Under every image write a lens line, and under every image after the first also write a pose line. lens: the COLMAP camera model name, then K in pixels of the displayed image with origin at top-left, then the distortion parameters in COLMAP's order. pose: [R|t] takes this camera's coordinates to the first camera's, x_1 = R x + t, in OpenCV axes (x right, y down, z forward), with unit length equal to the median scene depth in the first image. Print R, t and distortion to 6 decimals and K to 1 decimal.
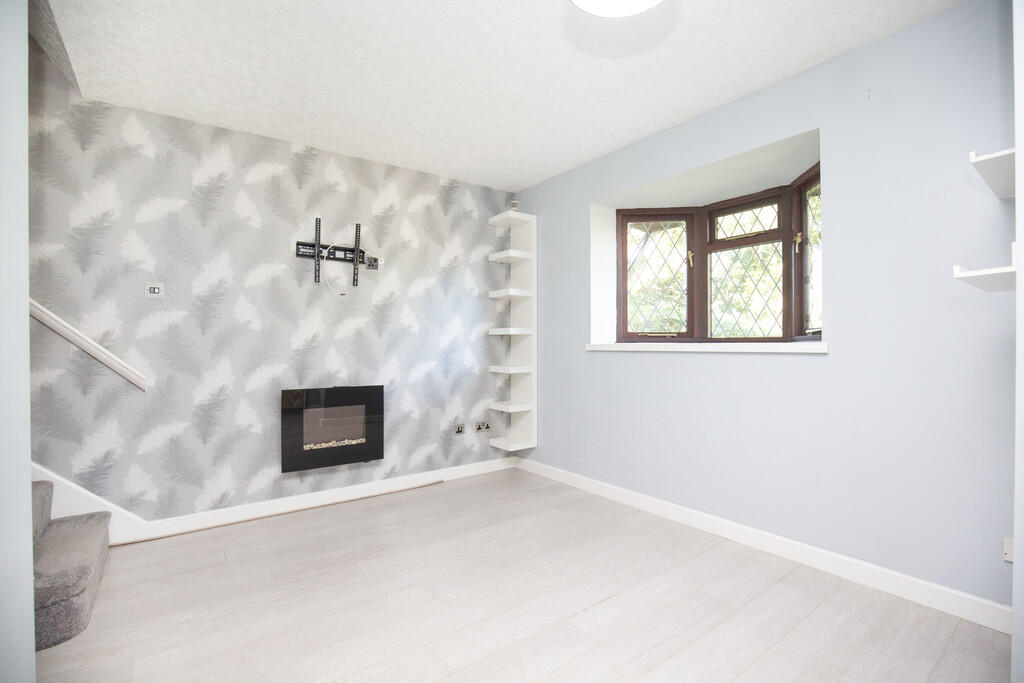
lens RADIAL K [[474.9, 0, 516.0], [0, 474.9, 347.8], [0, 0, 1]] dist [-0.035717, 0.000073]
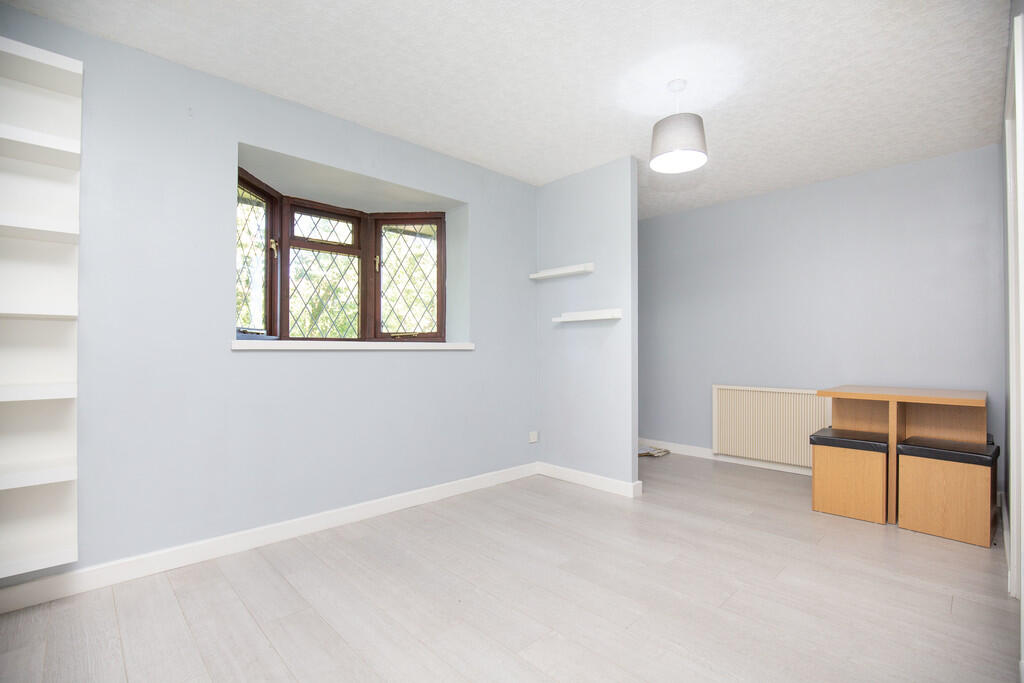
lens RADIAL K [[459.8, 0, 512.0], [0, 459.8, 341.5], [0, 0, 1]] dist [0.000543, -0.000073]
pose [[-0.104252, 0.016659, 0.994411, -0.623578], [0.007819, 0.999843, -0.015930, 0.007889], [-0.994520, 0.006115, -0.104366, 0.730136]]
